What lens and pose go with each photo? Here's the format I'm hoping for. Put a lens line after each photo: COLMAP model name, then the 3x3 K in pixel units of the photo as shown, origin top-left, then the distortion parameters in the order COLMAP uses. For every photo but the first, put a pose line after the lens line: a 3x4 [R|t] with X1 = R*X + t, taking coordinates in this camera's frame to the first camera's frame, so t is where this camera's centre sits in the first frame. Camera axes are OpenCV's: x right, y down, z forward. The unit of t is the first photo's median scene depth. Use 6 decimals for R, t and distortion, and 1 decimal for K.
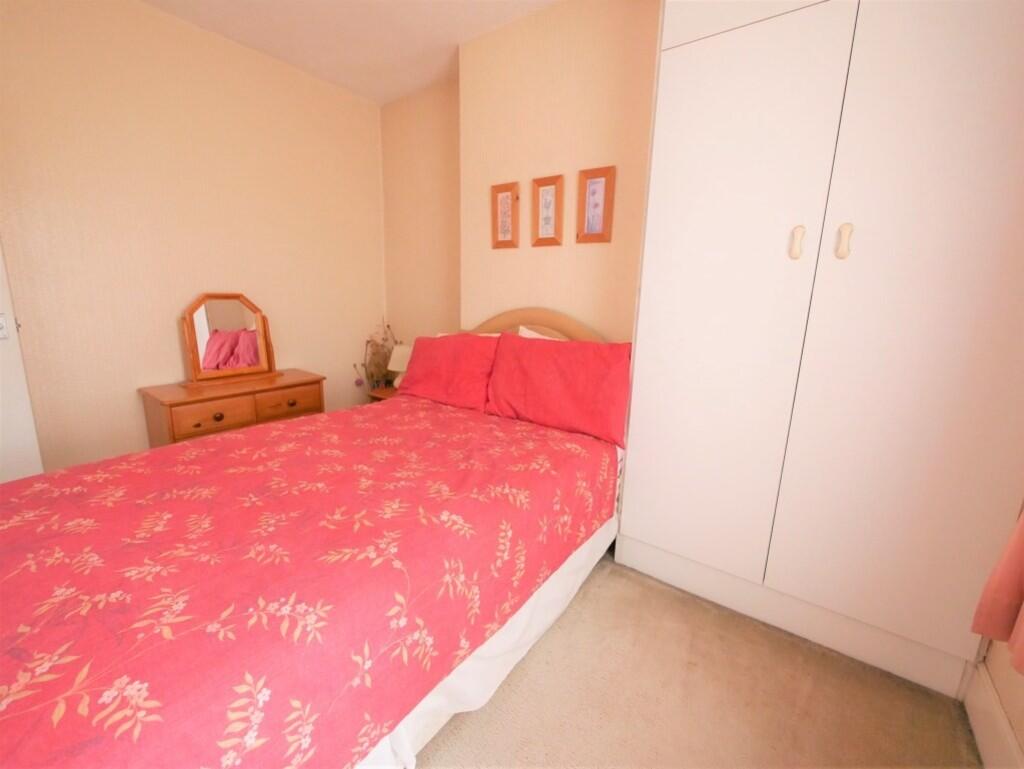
lens RADIAL K [[424.2, 0, 513.6], [0, 424.2, 385.1], [0, 0, 1]] dist [-0.008537, 0.001432]
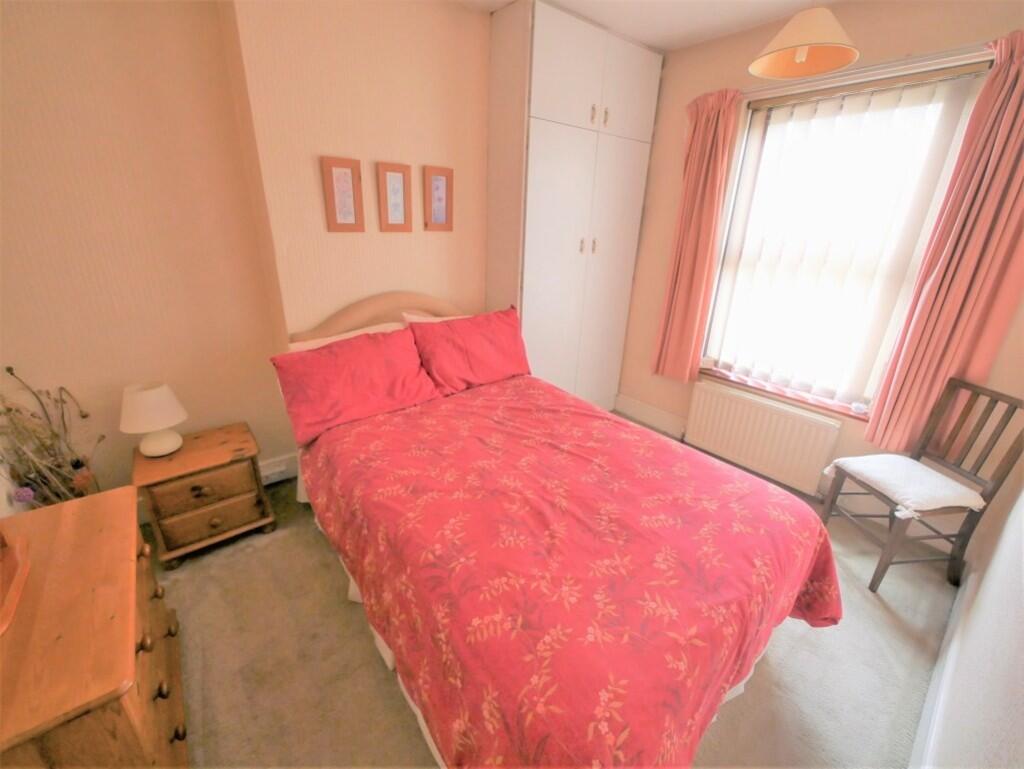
lens RADIAL K [[424.2, 0, 513.6], [0, 424.2, 378.5], [0, 0, 1]] dist [-0.008537, 0.001432]
pose [[0.254374, -0.358773, 0.898096, -0.993872], [0.185608, 0.929490, 0.318743, -0.296998], [-0.949128, 0.085613, 0.303029, 0.486551]]
